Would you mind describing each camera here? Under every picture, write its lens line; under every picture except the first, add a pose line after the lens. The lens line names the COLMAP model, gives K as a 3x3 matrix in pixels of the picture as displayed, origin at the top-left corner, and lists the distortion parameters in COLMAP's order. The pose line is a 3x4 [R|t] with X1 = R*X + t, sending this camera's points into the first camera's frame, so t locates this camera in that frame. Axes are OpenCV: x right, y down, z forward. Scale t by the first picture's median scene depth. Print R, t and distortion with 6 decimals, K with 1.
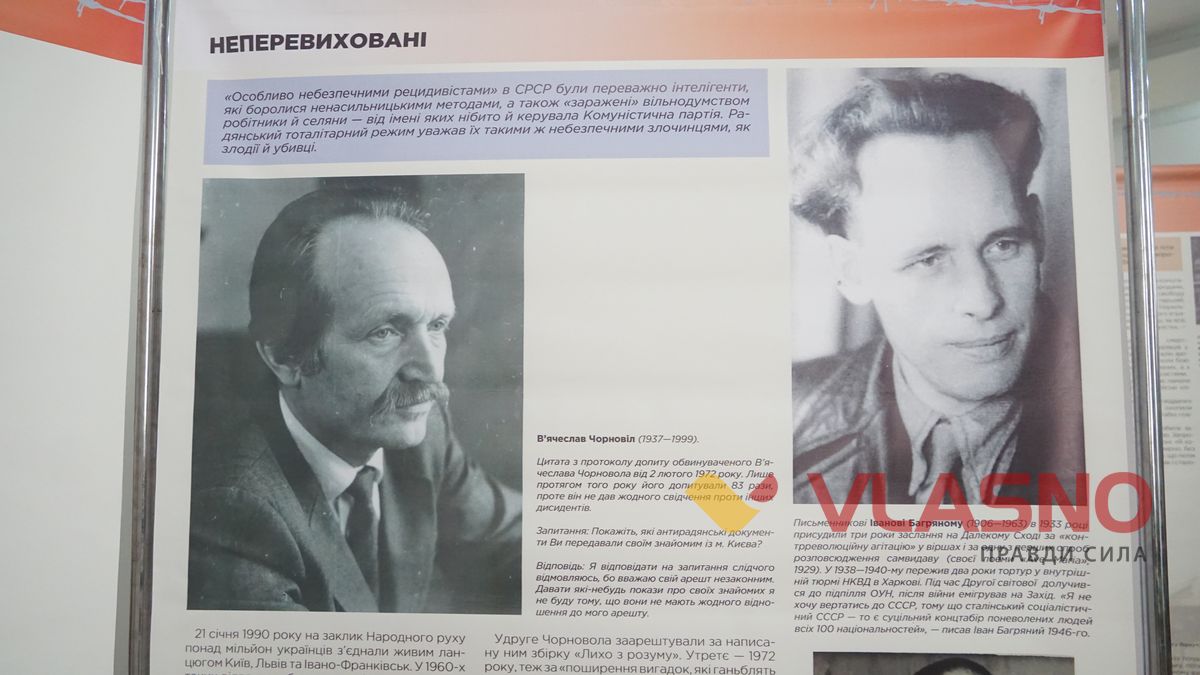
lens RADIAL K [[918.5, 0, 601.4], [0, 918.5, 337.5], [0, 0, 1]] dist [-0.039670, -0.000131]
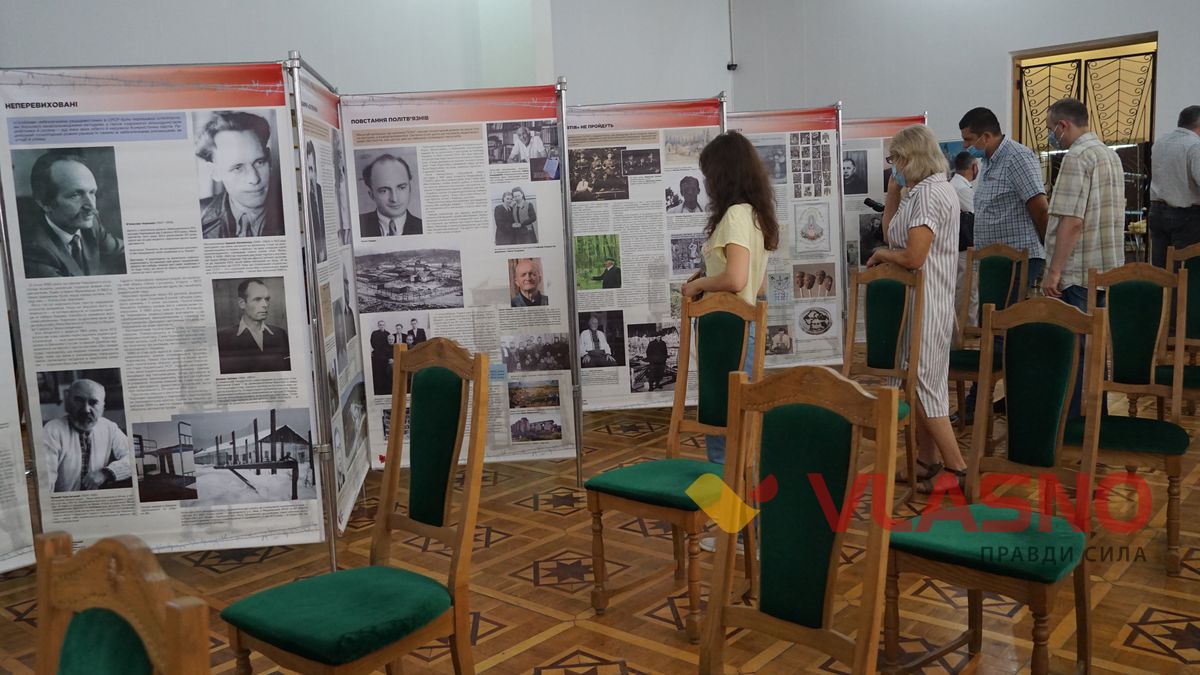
lens RADIAL K [[1000.9, 0, 598.5], [0, 1000.9, 337.9], [0, 0, 1]] dist [-0.002422, 0.014372]
pose [[0.987948, -0.063630, 0.141101, 1.138785], [0.033905, 0.978420, 0.203826, -0.182040], [-0.151026, -0.196586, 0.968785, -3.045850]]
